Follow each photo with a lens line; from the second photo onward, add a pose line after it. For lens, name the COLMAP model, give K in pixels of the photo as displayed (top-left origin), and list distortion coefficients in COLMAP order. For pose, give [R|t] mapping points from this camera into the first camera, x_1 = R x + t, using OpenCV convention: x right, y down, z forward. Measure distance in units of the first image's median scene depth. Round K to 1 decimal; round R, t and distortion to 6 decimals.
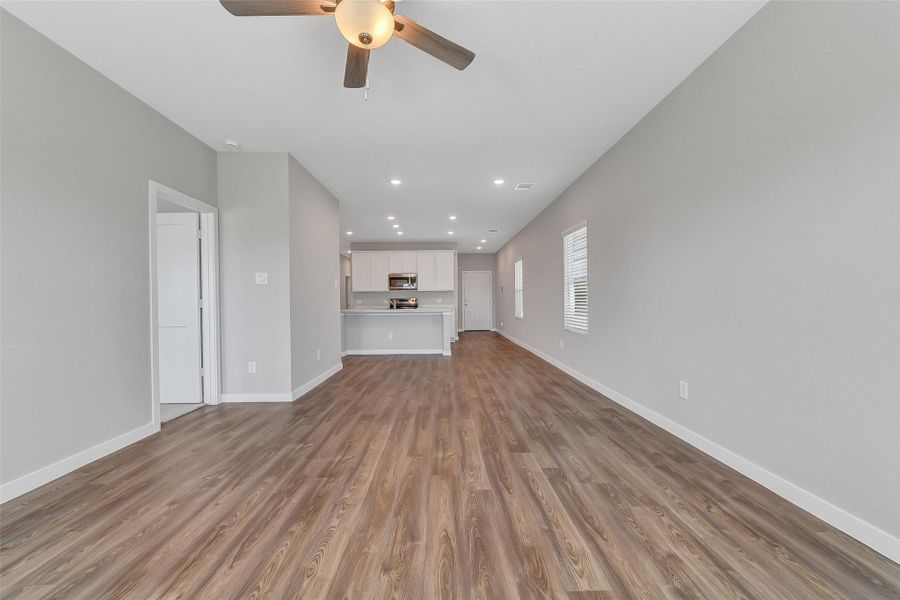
lens RADIAL K [[357.8, 0, 454.9], [0, 357.8, 303.1], [0, 0, 1]] dist [-0.012002, 0.000073]
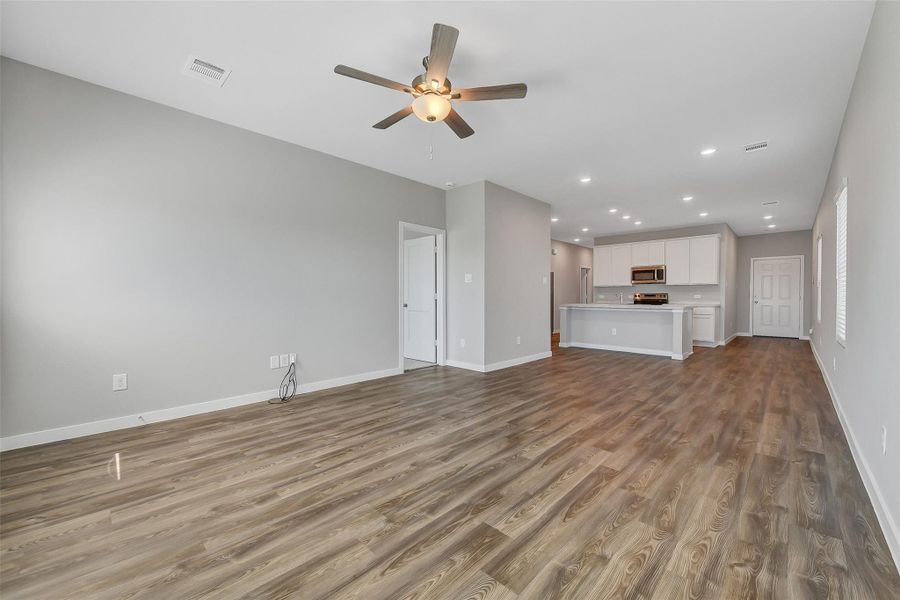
lens RADIAL K [[357.8, 0, 448.6], [0, 357.8, 303.1], [0, 0, 1]] dist [-0.012002, 0.000073]
pose [[0.693918, 0.023918, -0.719657, 0.450906], [-0.012455, 0.999697, 0.021216, -0.002738], [0.719946, -0.005759, 0.694006, 0.005570]]
